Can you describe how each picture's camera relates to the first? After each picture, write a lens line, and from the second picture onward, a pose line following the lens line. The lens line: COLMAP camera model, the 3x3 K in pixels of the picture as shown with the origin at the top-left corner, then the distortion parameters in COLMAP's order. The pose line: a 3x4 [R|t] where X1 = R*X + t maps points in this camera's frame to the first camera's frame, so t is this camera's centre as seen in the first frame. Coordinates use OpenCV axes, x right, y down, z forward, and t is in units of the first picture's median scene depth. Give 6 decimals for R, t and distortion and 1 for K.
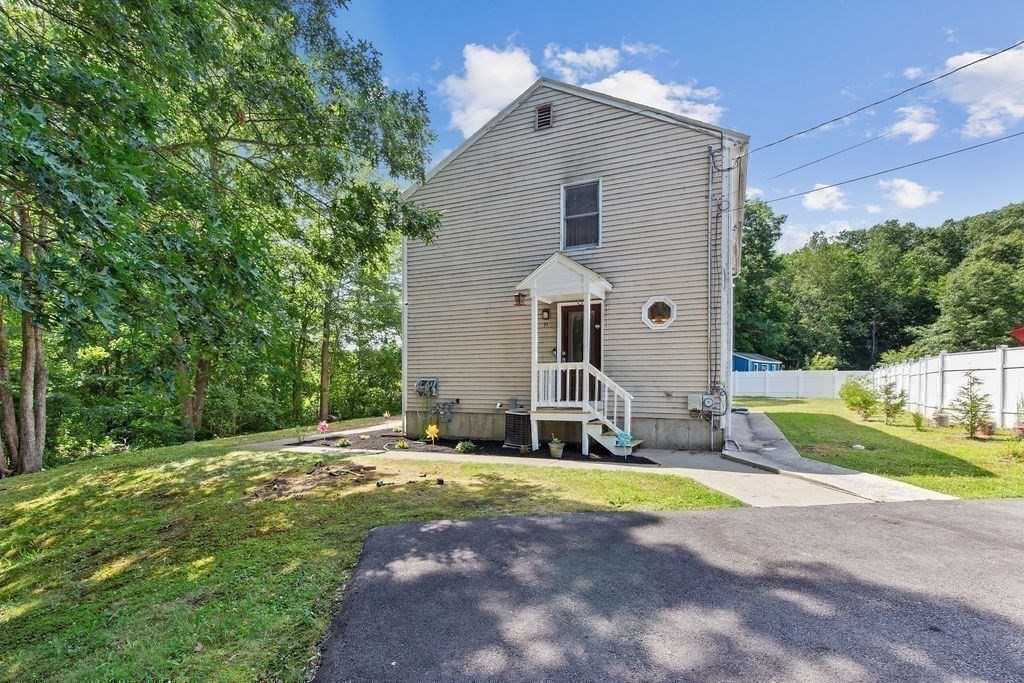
lens RADIAL K [[481.6, 0, 512.1], [0, 481.6, 361.8], [0, 0, 1]] dist [0.005915, 0.000230]
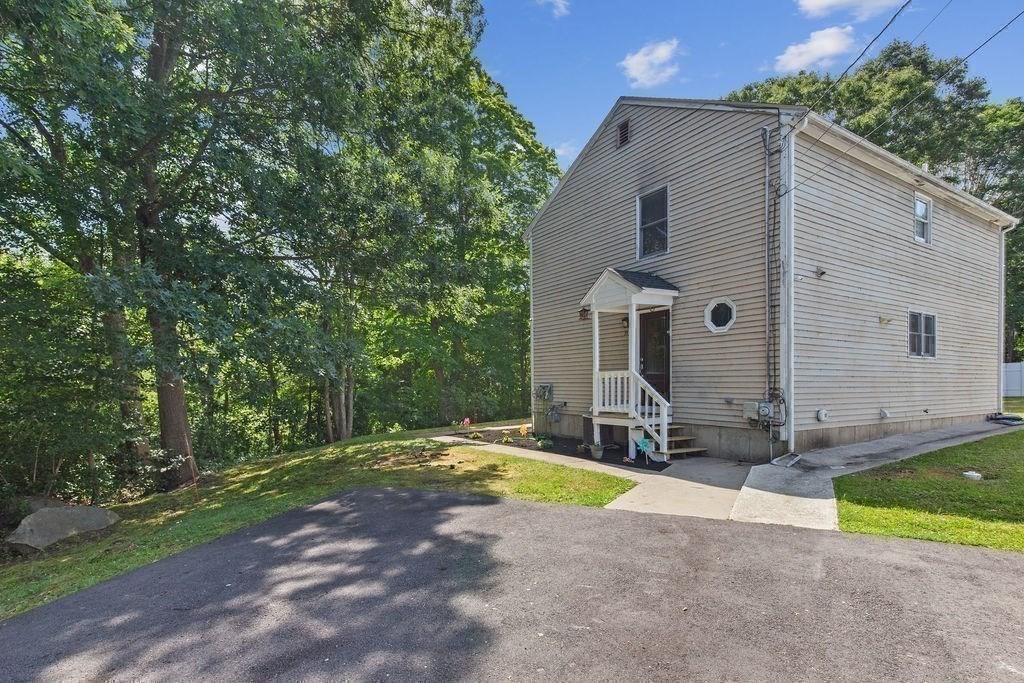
lens RADIAL K [[500.7, 0, 512.9], [0, 500.7, 354.1], [0, 0, 1]] dist [0.010626, 0.000128]
pose [[0.831172, -0.040273, -0.554555, 0.522067], [0.037610, 0.999161, -0.016192, -0.024945], [0.554742, -0.007398, 0.831989, -0.049381]]
